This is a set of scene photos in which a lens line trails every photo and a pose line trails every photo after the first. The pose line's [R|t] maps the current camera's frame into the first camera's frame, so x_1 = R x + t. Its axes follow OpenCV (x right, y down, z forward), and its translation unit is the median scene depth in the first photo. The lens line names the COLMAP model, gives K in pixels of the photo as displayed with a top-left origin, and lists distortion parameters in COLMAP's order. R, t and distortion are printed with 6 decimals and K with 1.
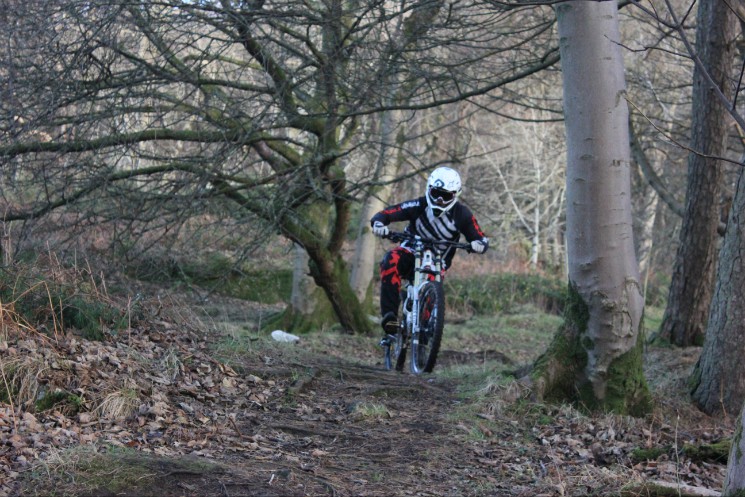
lens RADIAL K [[1784.6, 0, 371.6], [0, 1784.6, 247.8], [0, 0, 1]] dist [0.101906, 0.000000]
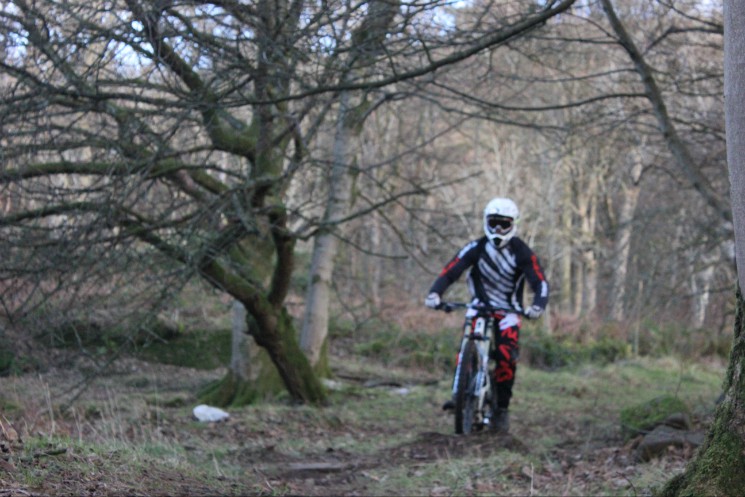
lens RADIAL K [[1784.6, 0, 365.5], [0, 1784.6, 262.6], [0, 0, 1]] dist [0.101906, 0.000000]
pose [[0.999140, -0.036609, 0.019488, 0.003799], [0.037087, 0.999005, -0.024782, 0.004428], [-0.018562, 0.025483, 0.999503, 0.156727]]
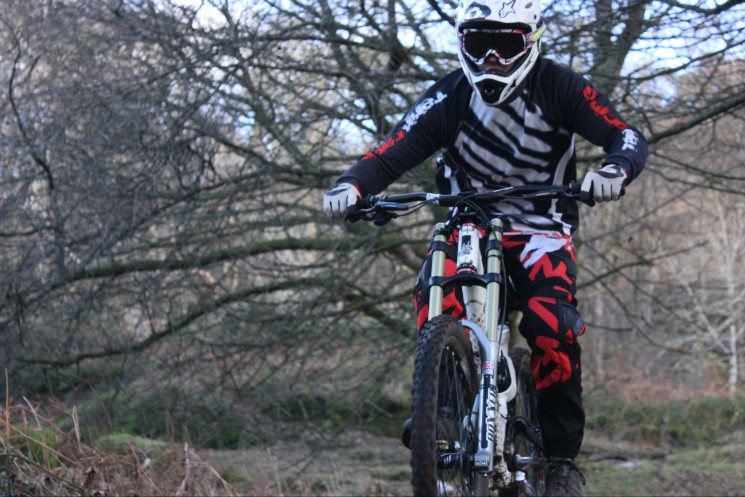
lens RADIAL K [[1784.6, 0, 368.3], [0, 1784.6, 261.9], [0, 0, 1]] dist [0.101906, 0.000000]
pose [[0.993678, -0.048729, -0.101142, 0.003993], [0.041729, 0.996659, -0.070210, 0.003999], [0.104225, 0.065545, 0.992392, 0.153890]]
